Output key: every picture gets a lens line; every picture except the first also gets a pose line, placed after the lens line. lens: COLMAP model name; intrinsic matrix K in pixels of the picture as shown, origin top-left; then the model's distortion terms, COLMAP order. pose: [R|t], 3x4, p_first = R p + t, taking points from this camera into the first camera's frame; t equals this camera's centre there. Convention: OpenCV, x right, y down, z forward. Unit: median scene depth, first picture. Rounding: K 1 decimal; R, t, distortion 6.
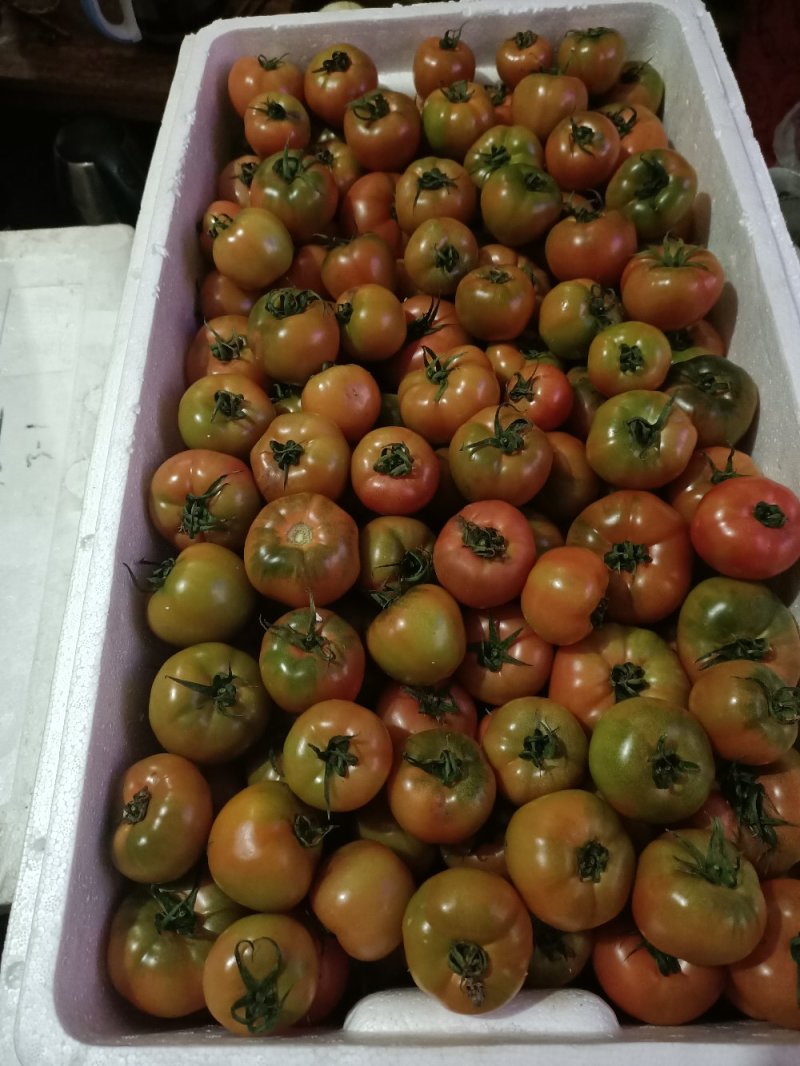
lens RADIAL K [[787.1, 0, 400.0], [0, 787.1, 533.0], [0, 0, 1]] dist [0.032546, -0.041384]
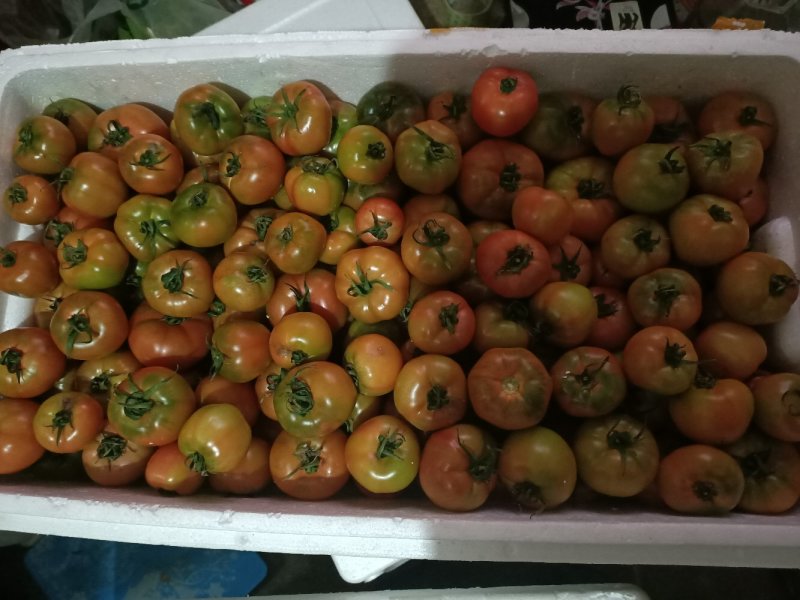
lens RADIAL K [[584.2, 0, 400.0], [0, 584.2, 300.0], [0, 0, 1]] dist [0.044716, -0.058178]
pose [[0.041002, -0.967358, 0.250076, -0.239828], [0.925869, 0.130875, 0.354454, -0.545225], [-0.375612, 0.217005, 0.901013, 0.101373]]
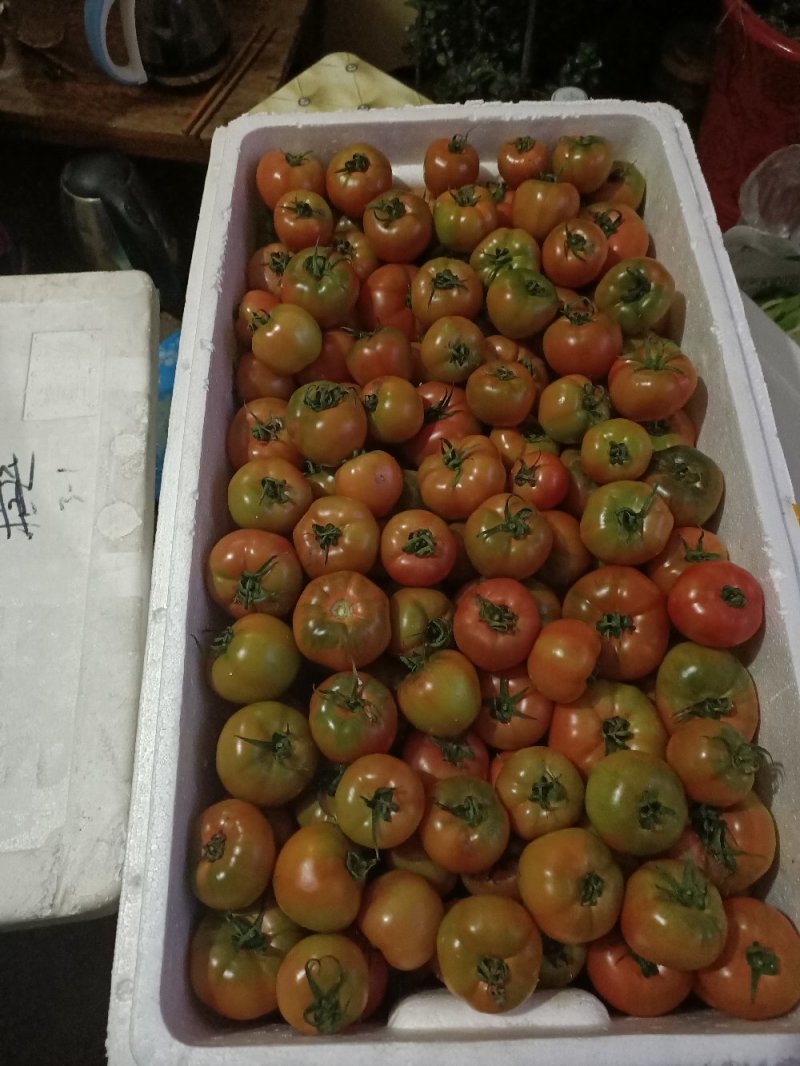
lens RADIAL K [[778.5, 0, 400.0], [0, 778.5, 533.0], [0, 0, 1]] dist [0.044716, -0.058178]
pose [[0.999147, 0.003435, 0.041148, -0.085217], [-0.004394, 0.999720, 0.023241, -0.134742], [-0.041056, -0.023402, 0.998883, -0.160802]]
